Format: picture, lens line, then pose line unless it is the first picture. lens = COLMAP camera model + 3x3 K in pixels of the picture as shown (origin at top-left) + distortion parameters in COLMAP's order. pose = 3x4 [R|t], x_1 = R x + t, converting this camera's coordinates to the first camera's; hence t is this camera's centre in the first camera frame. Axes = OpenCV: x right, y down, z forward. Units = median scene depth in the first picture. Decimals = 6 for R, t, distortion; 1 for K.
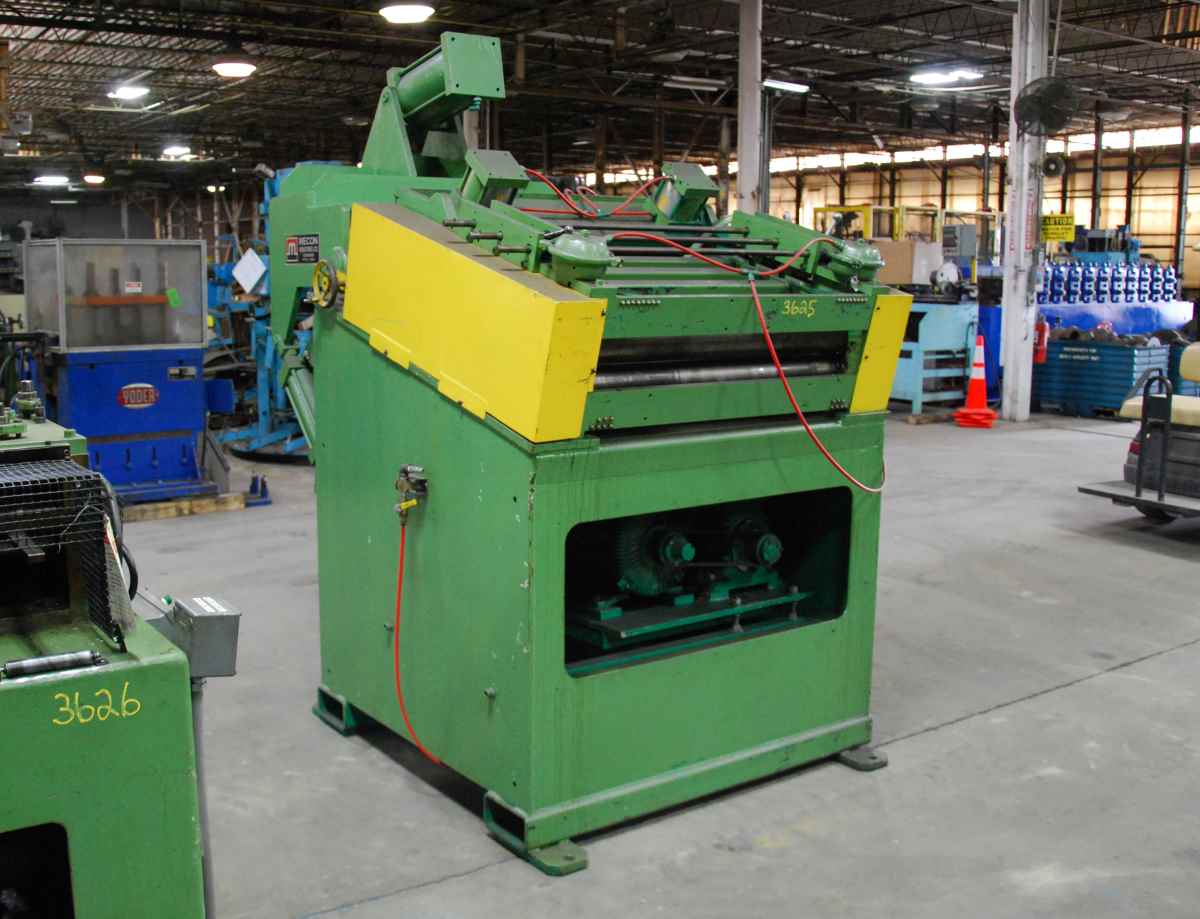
lens RADIAL K [[1250.9, 0, 600.0], [0, 1250.9, 459.5], [0, 0, 1]] dist [-0.120616, 0.029080]
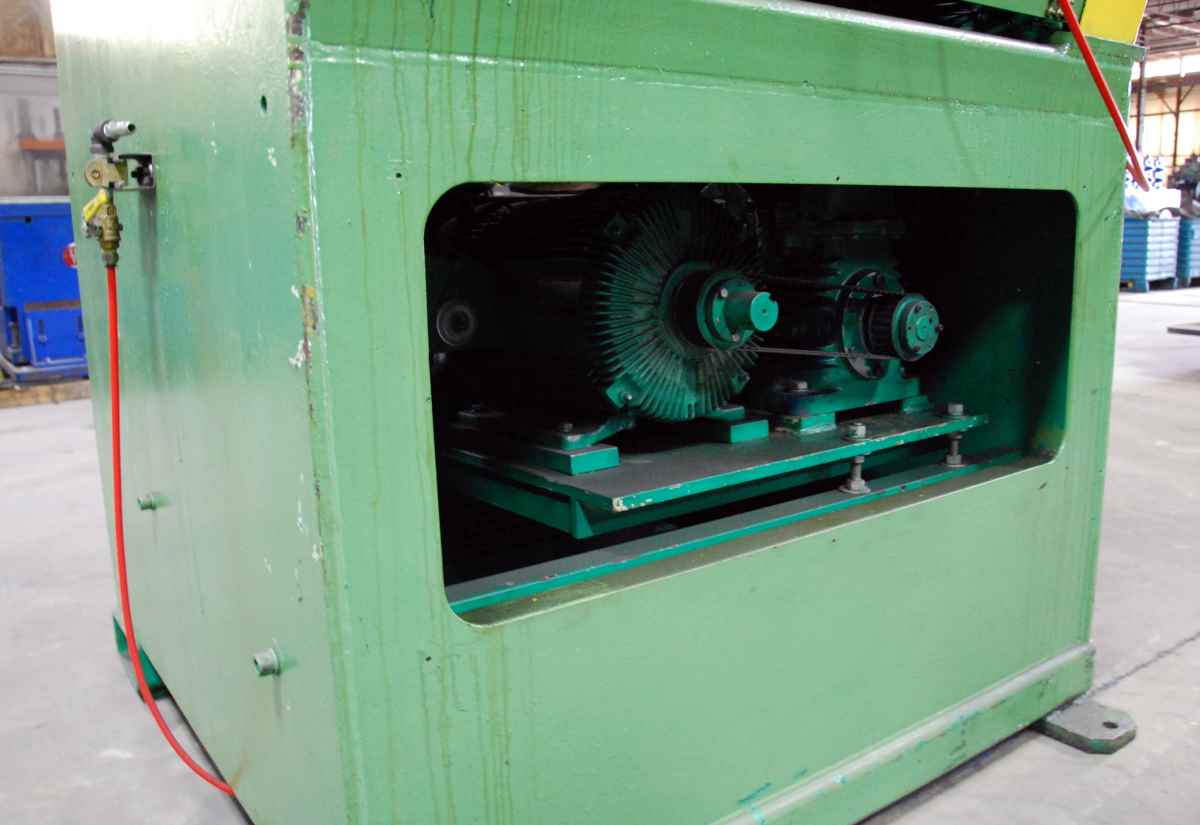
lens RADIAL K [[1022.6, 0, 648.2], [0, 1022.6, 413.1], [0, 0, 1]] dist [-0.183877, 0.260637]
pose [[0.999562, -0.028665, 0.007370, 0.025223], [0.028332, 0.998719, 0.041914, 0.088231], [-0.008562, -0.041687, 0.999094, 0.606682]]
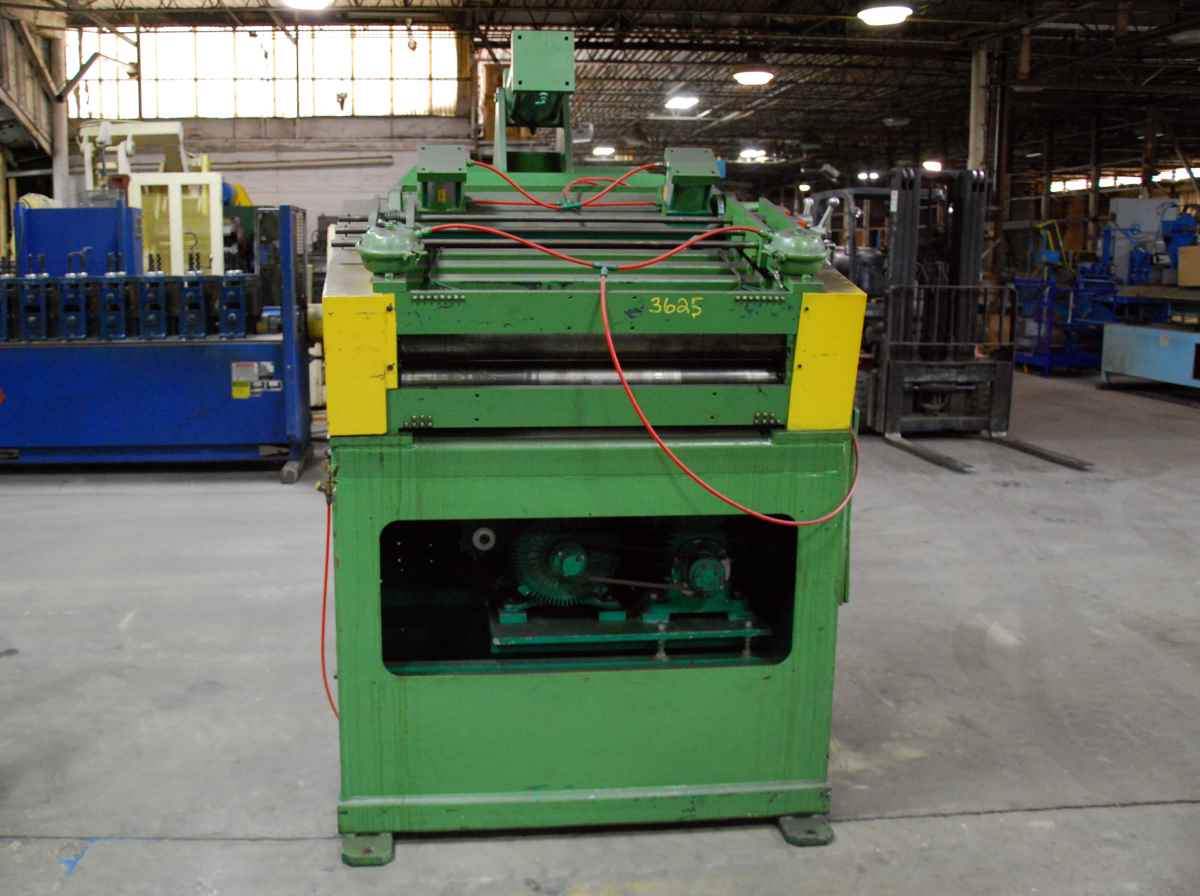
lens RADIAL K [[1146.2, 0, 600.0], [0, 1146.2, 448.0], [0, 0, 1]] dist [-0.141314, 0.134118]
pose [[0.867047, 0.082773, -0.491303, 0.473609], [-0.077672, 0.996503, 0.030811, -0.039318], [0.492135, 0.011446, 0.870444, 0.250414]]
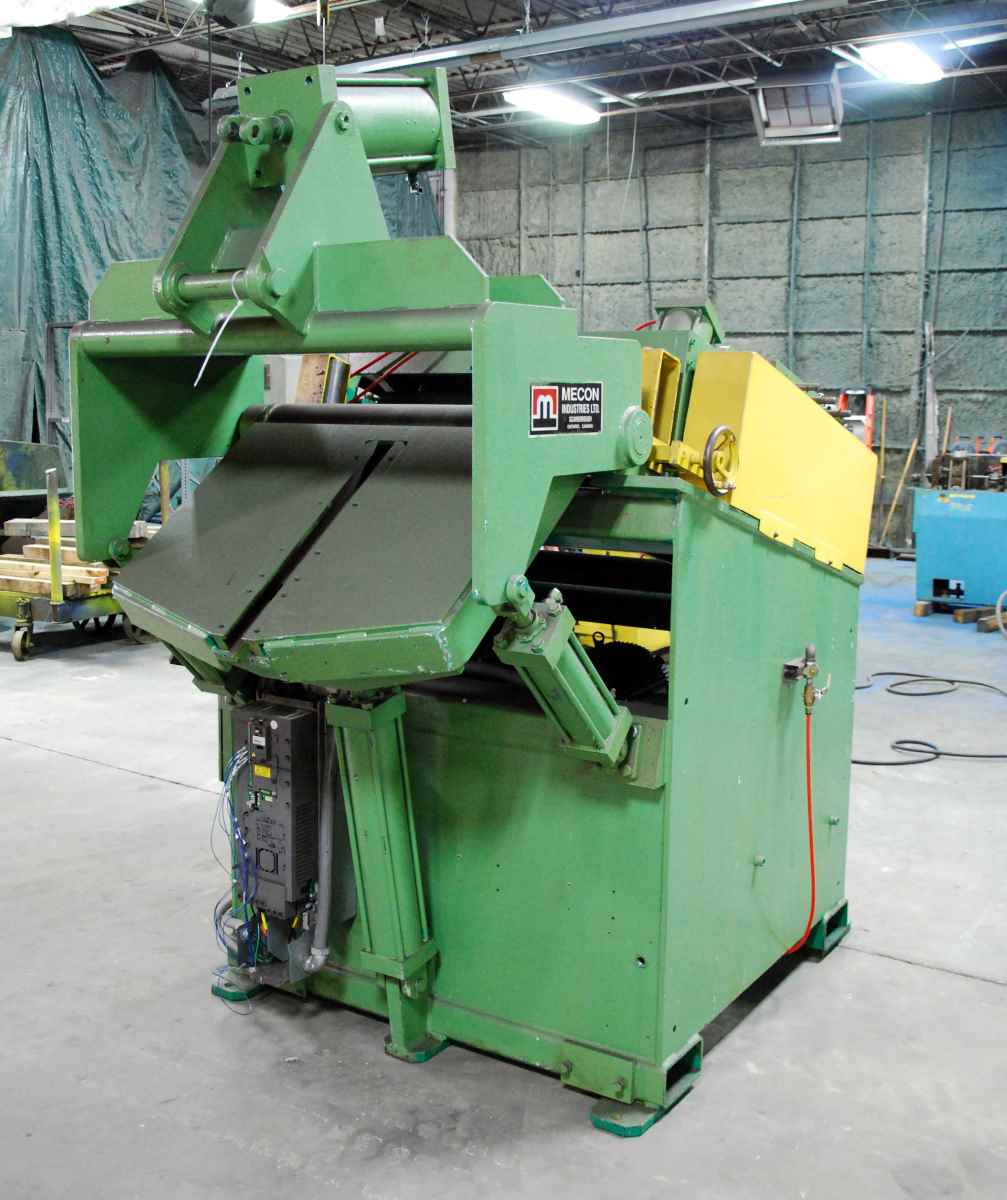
lens RADIAL K [[1305.2, 0, 503.5], [0, 1305.2, 600.0], [0, 0, 1]] dist [0.004649, 0.006184]
pose [[-0.337004, -0.156629, 0.928383, -0.885144], [0.129205, 0.969042, 0.210390, -0.238959], [-0.932596, 0.190854, -0.306333, 1.368489]]
